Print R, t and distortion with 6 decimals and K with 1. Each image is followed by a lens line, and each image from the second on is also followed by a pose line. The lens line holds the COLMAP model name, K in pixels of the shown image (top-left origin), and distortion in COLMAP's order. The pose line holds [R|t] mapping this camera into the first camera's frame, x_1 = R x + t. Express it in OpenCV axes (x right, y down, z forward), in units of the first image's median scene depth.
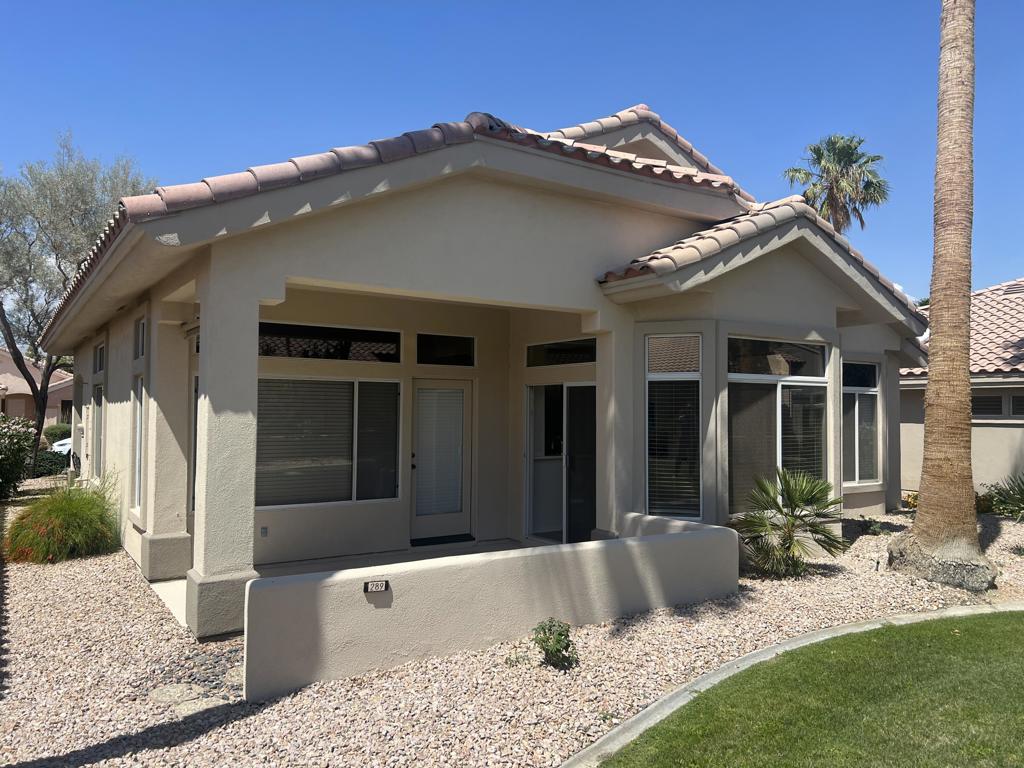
lens RADIAL K [[762.3, 0, 512.0], [0, 762.3, 384.0], [0, 0, 1]] dist [0.057105, -0.063538]
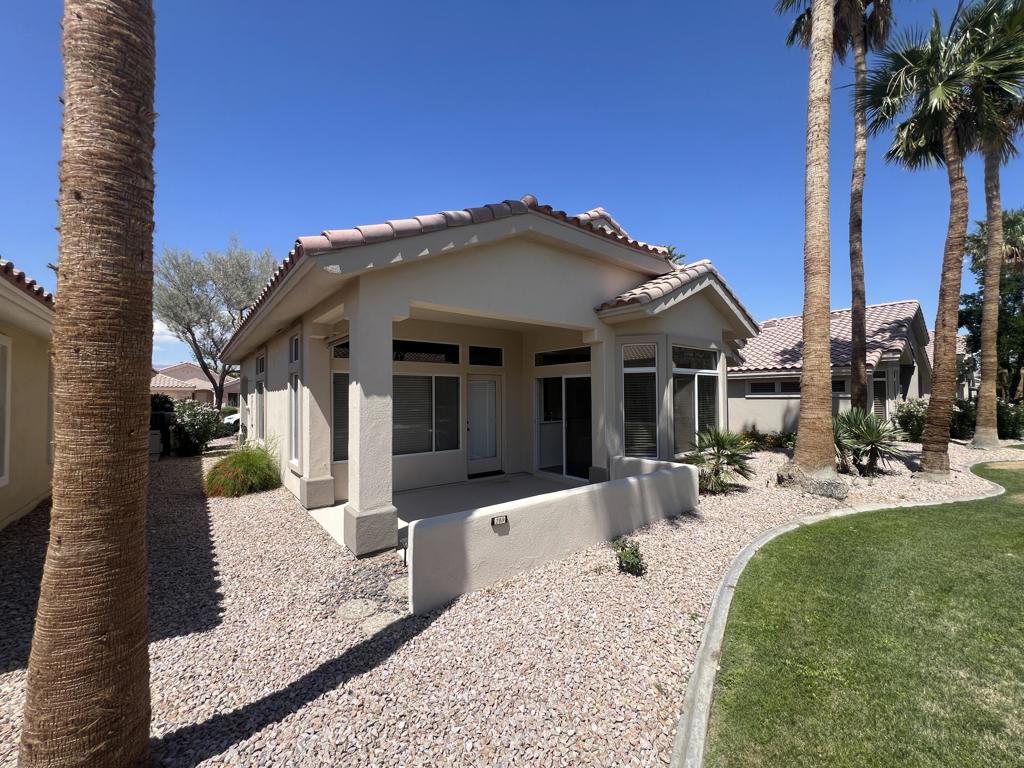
lens RADIAL K [[408.5, 0, 507.6], [0, 408.5, 386.0], [0, 0, 1]] dist [-0.001812, 0.000142]
pose [[0.996998, -0.013012, 0.076329, -0.145391], [0.012092, 0.999849, 0.012501, 0.010515], [-0.076480, -0.011540, 0.997004, 0.187051]]
